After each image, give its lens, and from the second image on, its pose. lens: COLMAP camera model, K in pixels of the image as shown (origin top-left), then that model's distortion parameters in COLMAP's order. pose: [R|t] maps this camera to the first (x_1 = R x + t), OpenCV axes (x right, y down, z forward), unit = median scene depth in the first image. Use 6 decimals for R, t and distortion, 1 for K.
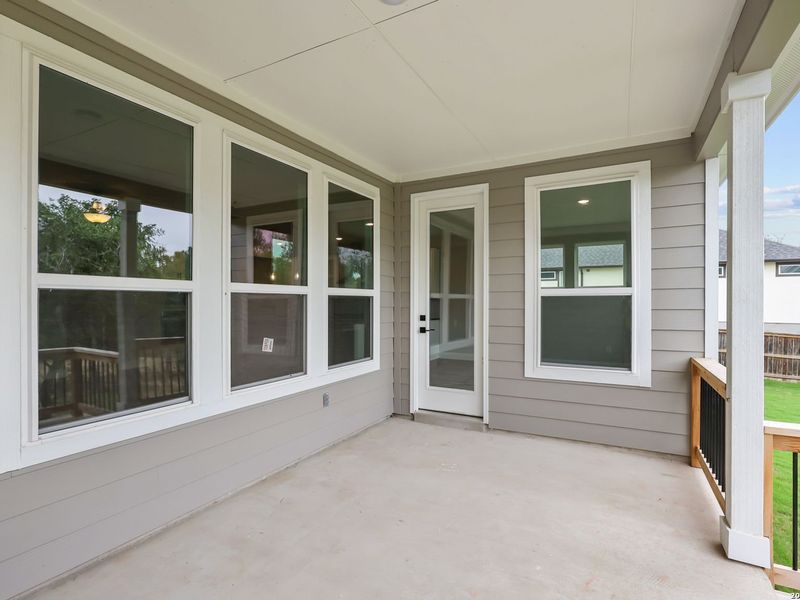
lens RADIAL K [[418.7, 0, 398.3], [0, 418.7, 293.4], [0, 0, 1]] dist [-0.012020, 0.001714]
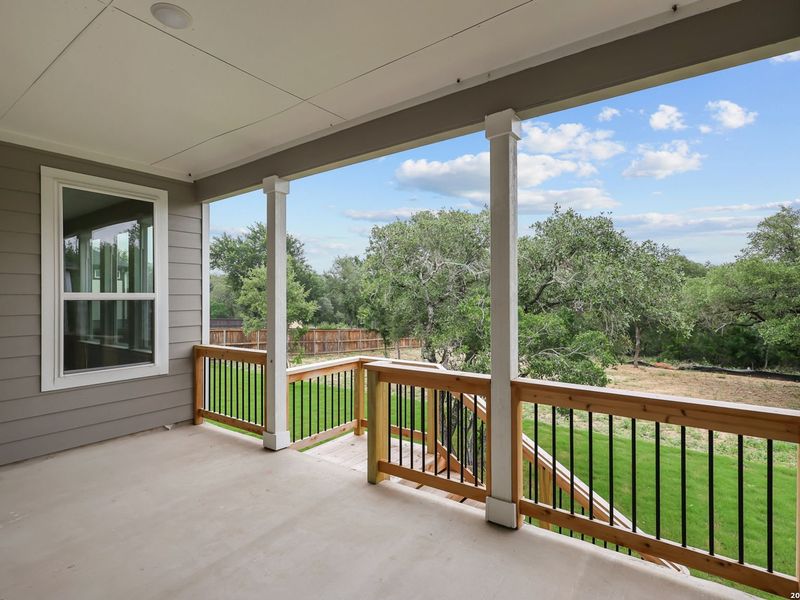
lens RADIAL K [[418.7, 0, 398.3], [0, 418.7, 293.4], [0, 0, 1]] dist [-0.012020, 0.001714]
pose [[0.111395, 0.012175, 0.993702, -0.548337], [-0.011086, 0.999878, -0.011008, -0.007942], [-0.993714, -0.009790, 0.111516, 0.176597]]
